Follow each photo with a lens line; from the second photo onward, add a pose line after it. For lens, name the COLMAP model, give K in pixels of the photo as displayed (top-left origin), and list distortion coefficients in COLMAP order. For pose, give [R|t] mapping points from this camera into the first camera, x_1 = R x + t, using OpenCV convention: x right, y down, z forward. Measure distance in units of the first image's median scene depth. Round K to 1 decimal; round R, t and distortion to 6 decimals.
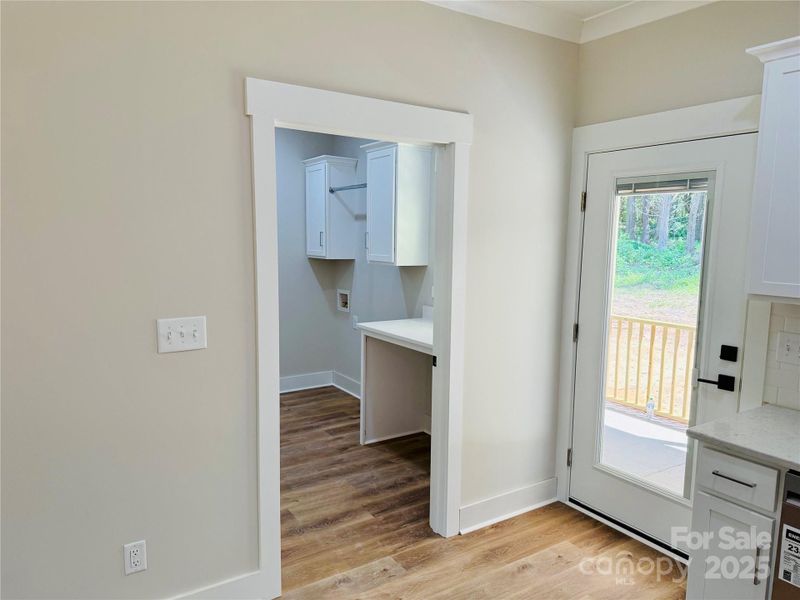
lens RADIAL K [[551.4, 0, 400.0], [0, 551.4, 300.0], [0, 0, 1]] dist [0.087711, -0.135782]
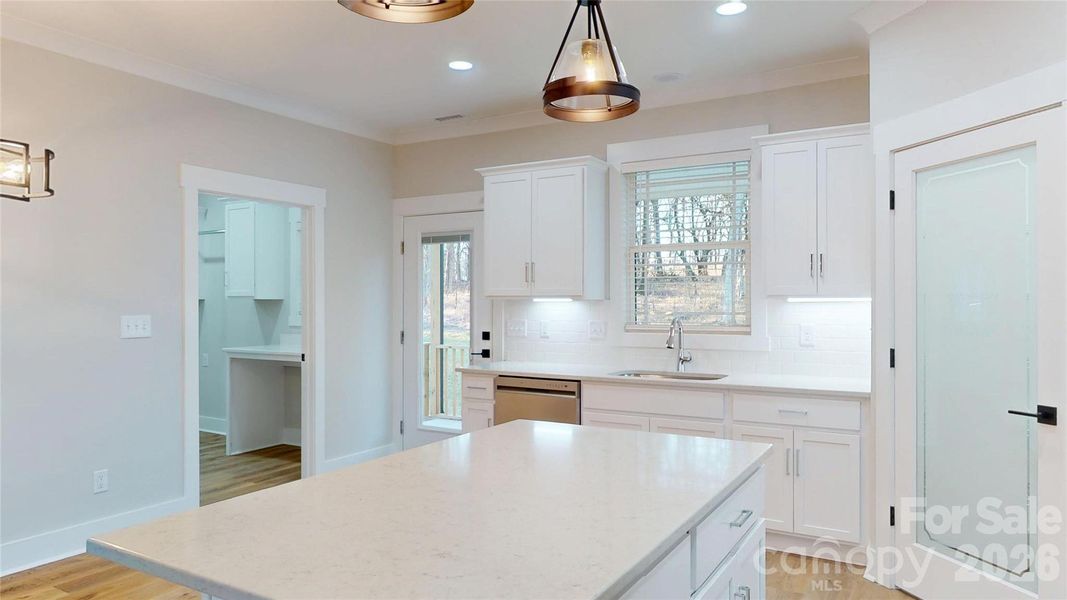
lens RADIAL K [[692.8, 0, 533.5], [0, 692.8, 300.0], [0, 0, 1]] dist [-0.001573, -0.000877]
pose [[0.898834, -0.013368, 0.438086, -0.120847], [0.062588, 0.993206, -0.098106, 0.118935], [-0.433798, 0.115600, 0.893564, -0.565158]]
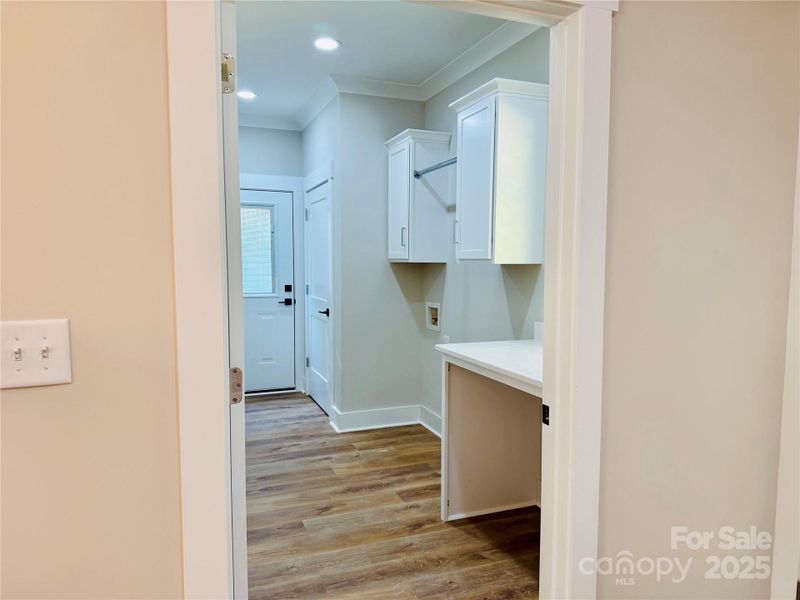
lens RADIAL K [[551.4, 0, 400.0], [0, 551.4, 300.0], [0, 0, 1]] dist [0.087711, -0.135782]
pose [[0.976417, 0.003949, -0.215856, 0.026899], [-0.013195, 0.999055, -0.041408, 0.014287], [0.215488, 0.043280, 0.975547, 0.286049]]
